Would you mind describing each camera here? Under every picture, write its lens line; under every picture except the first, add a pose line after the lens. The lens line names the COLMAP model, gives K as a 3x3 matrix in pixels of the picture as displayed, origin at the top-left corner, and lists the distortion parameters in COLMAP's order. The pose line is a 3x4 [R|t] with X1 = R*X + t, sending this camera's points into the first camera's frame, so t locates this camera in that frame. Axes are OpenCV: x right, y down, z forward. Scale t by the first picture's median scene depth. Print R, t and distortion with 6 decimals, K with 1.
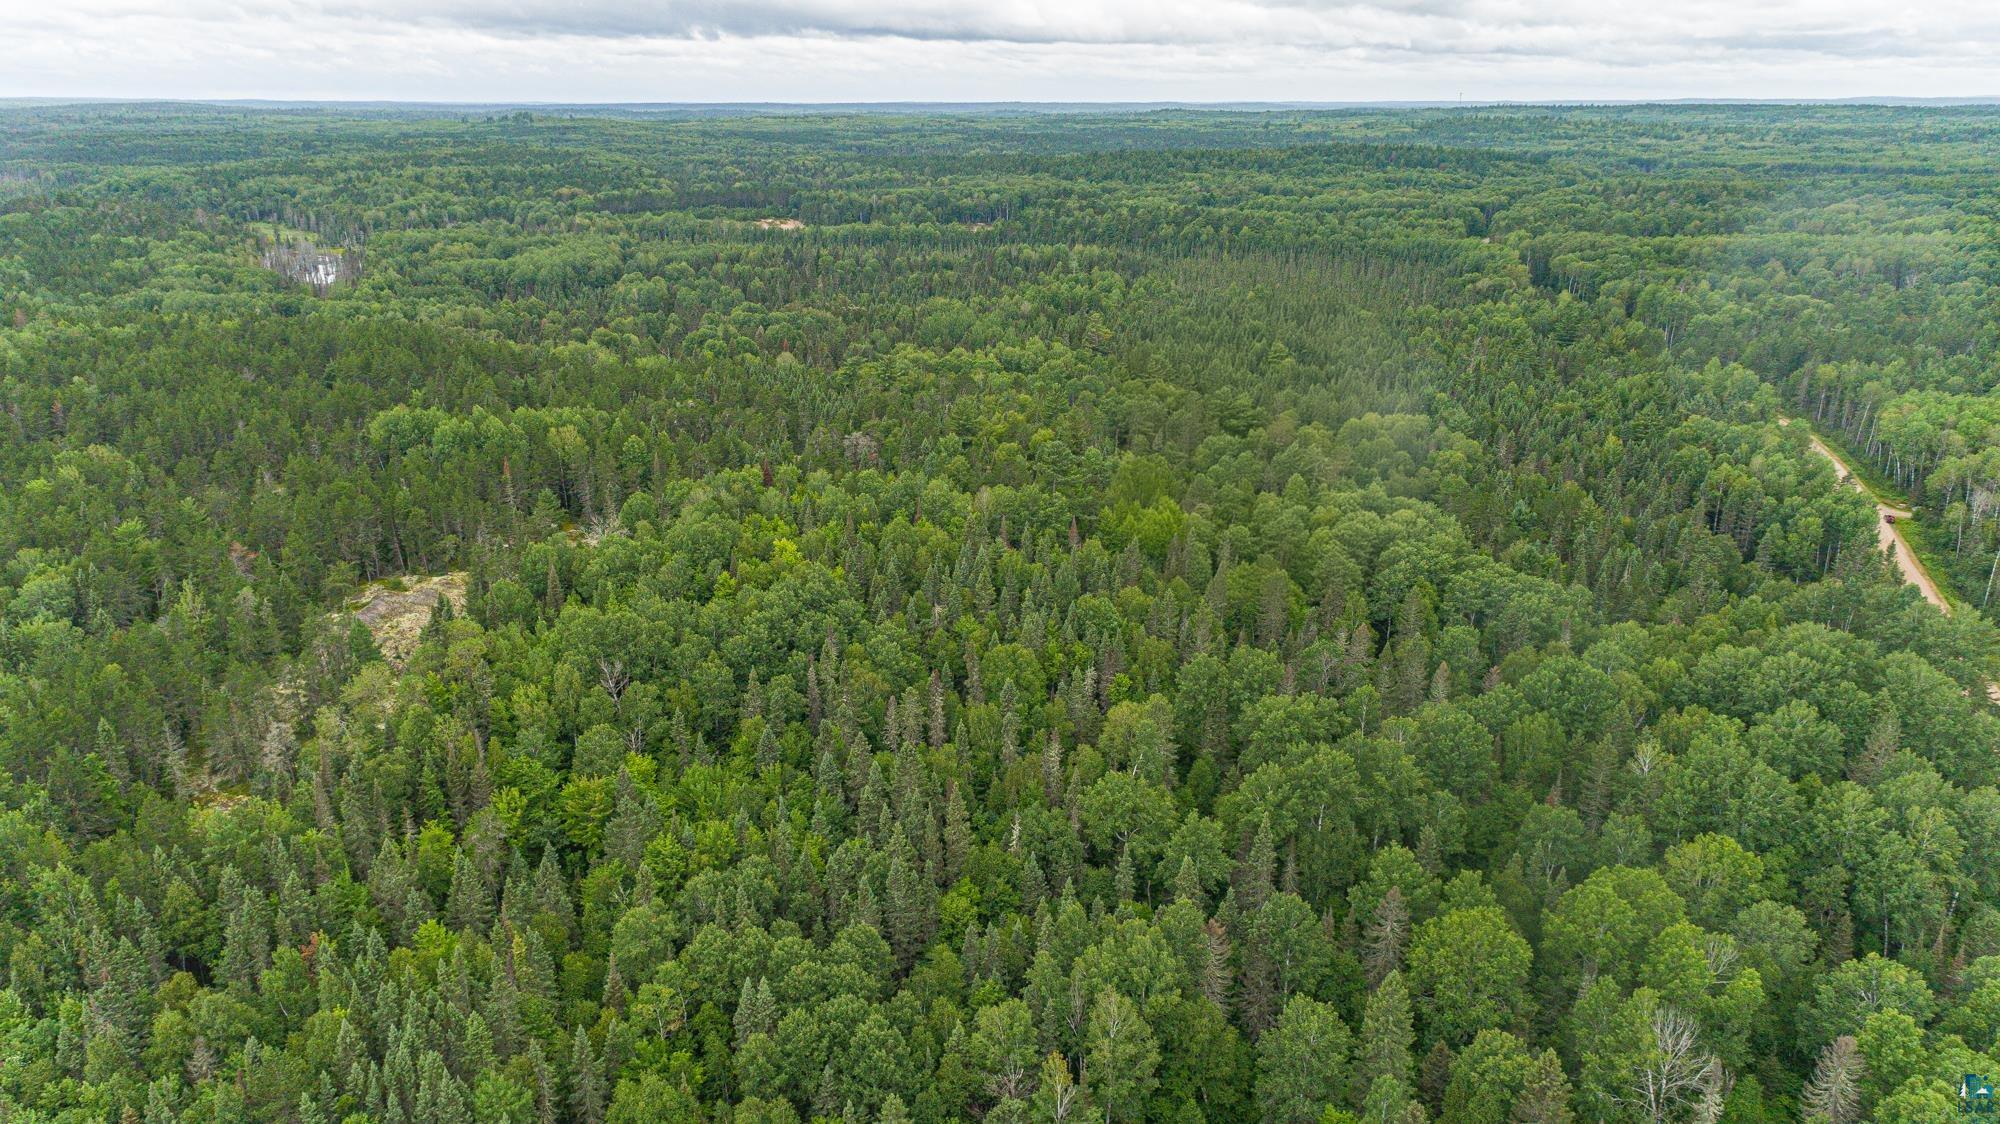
lens RADIAL K [[1358.8, 0, 1006.2], [0, 1358.8, 603.9], [0, 0, 1]] dist [0.014294, 0.015336]
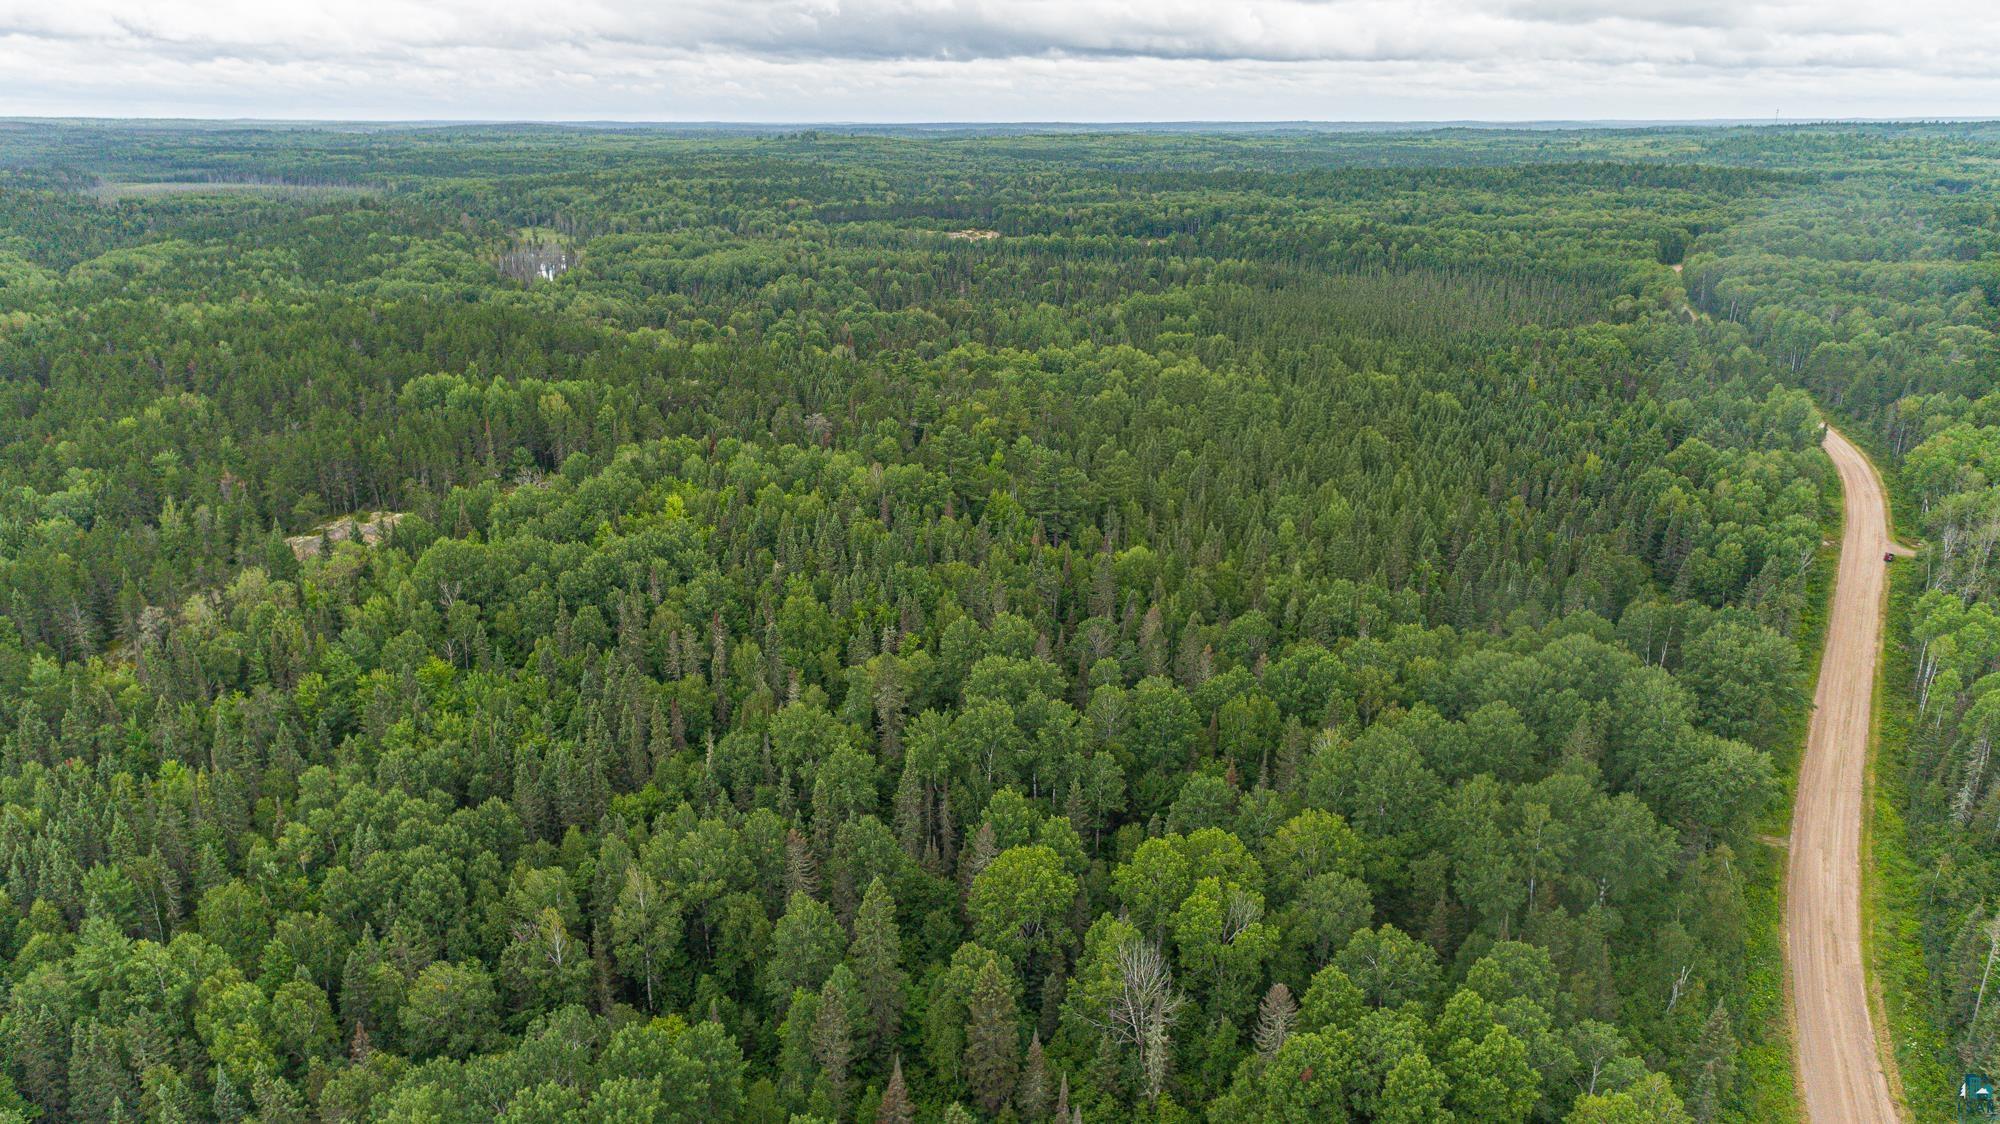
lens RADIAL K [[1340.8, 0, 1004.3], [0, 1340.8, 608.5], [0, 0, 1]] dist [0.013734, 0.013973]
pose [[0.978195, 0.071859, -0.194863, 0.093928], [-0.072933, 0.997335, 0.001667, 0.006349], [0.194463, 0.012581, 0.980829, -0.009936]]
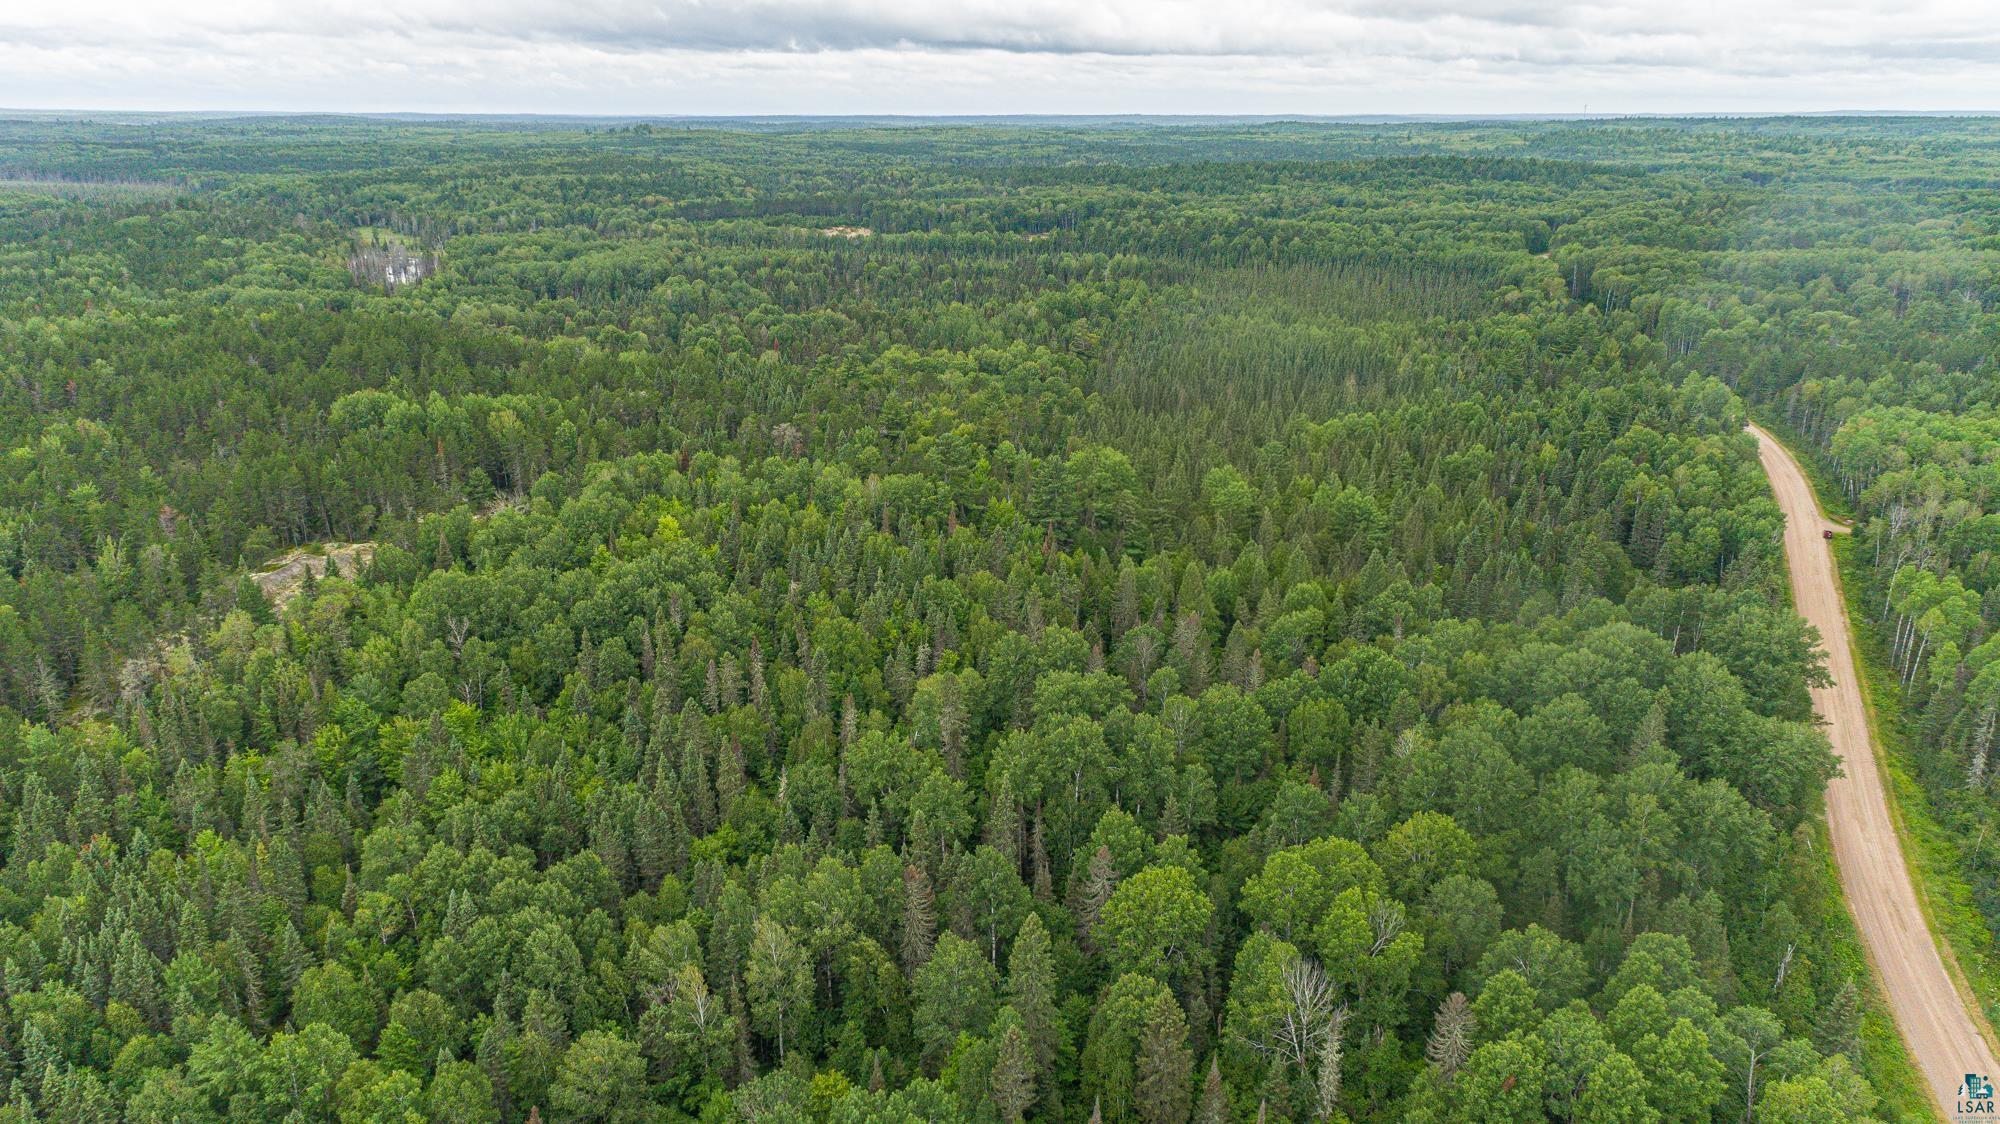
lens RADIAL K [[1358.8, 0, 1006.2], [0, 1358.8, 603.9], [0, 0, 1]] dist [0.014294, 0.015336]
pose [[0.996096, 0.031109, -0.082616, 0.055151], [-0.031778, 0.999472, -0.006798, 0.005480], [0.082361, 0.009396, 0.996558, -0.012223]]
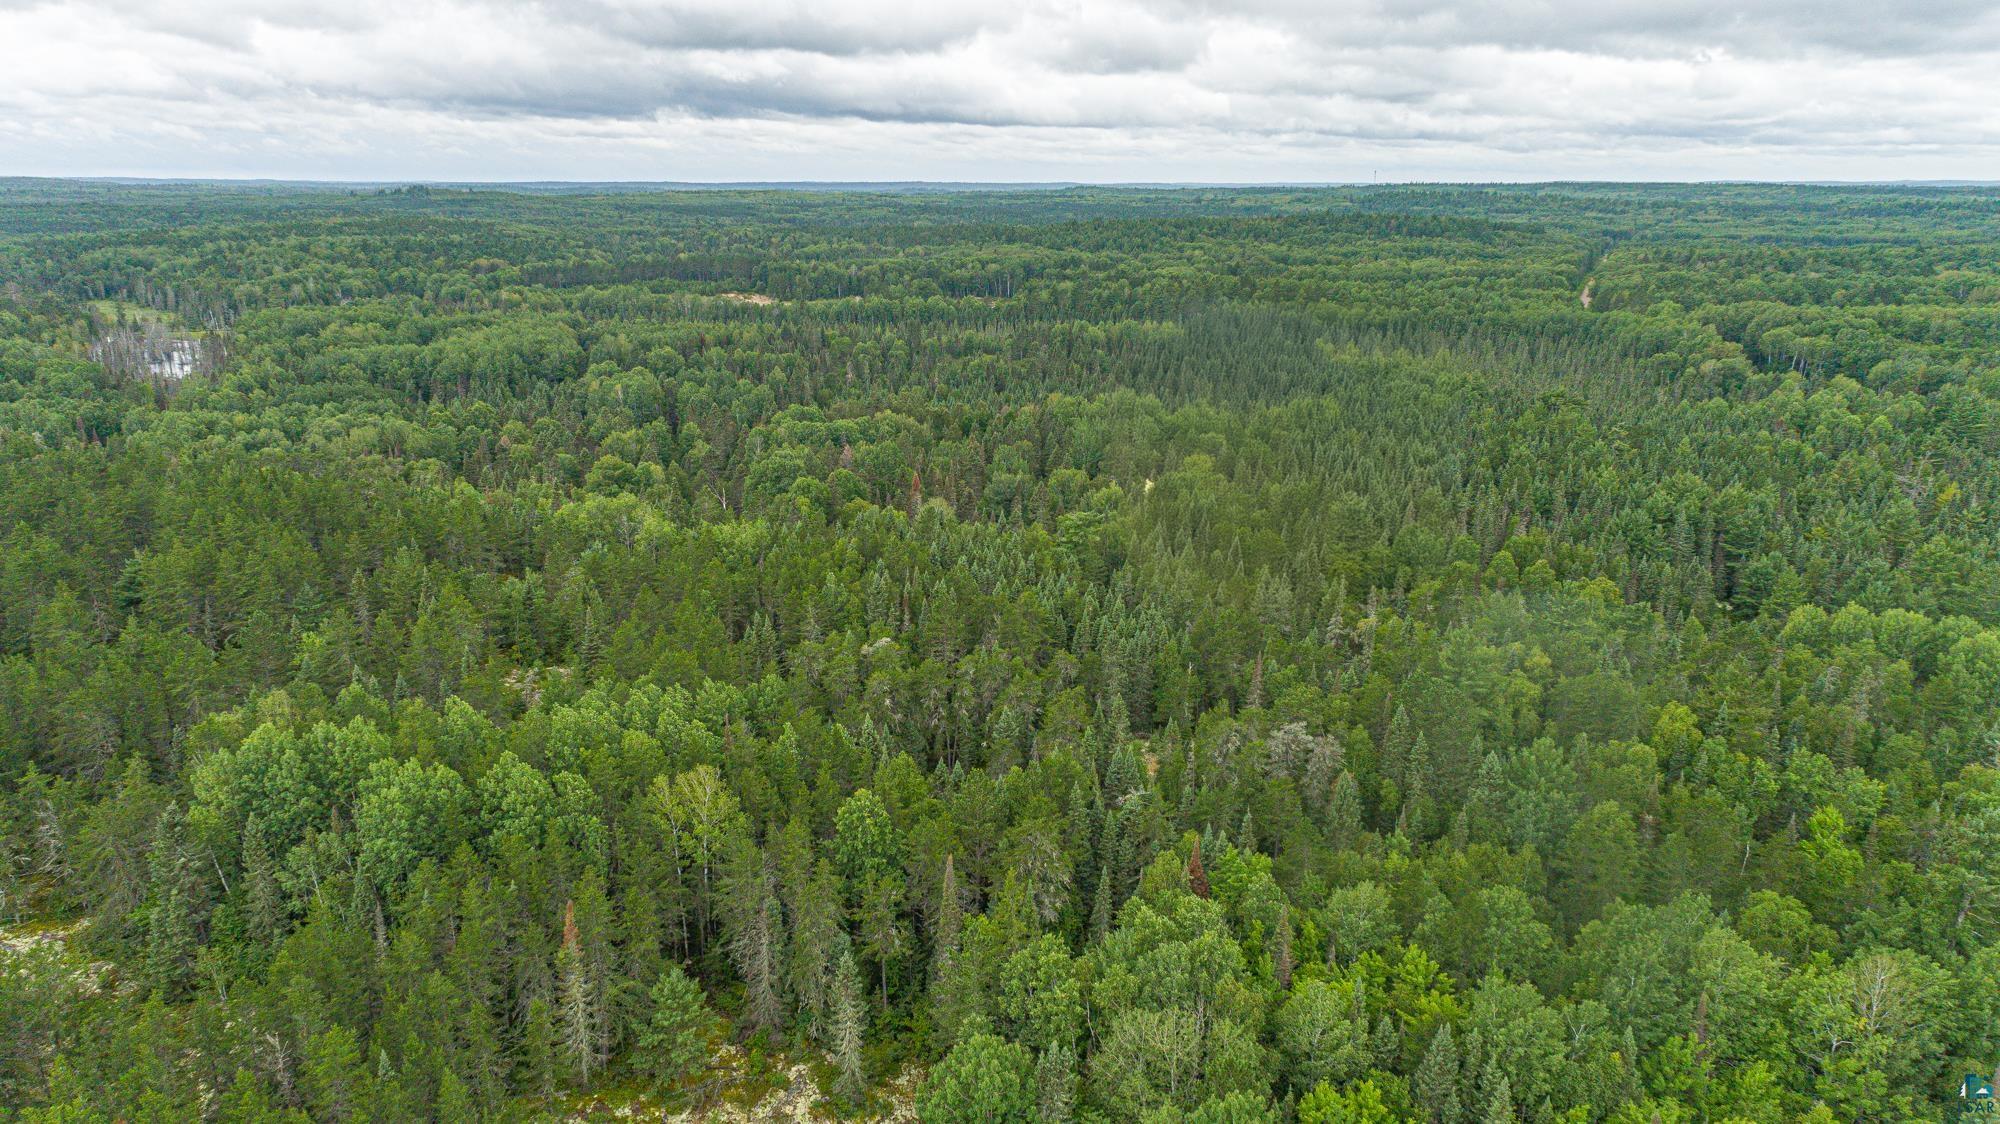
lens RADIAL K [[1340.8, 0, 1004.3], [0, 1340.8, 608.5], [0, 0, 1]] dist [0.013734, 0.013973]
pose [[0.997023, -0.021447, 0.074060, -0.087590], [0.024921, 0.998617, -0.046302, -0.053250], [-0.072965, 0.048010, 0.996178, 0.199628]]
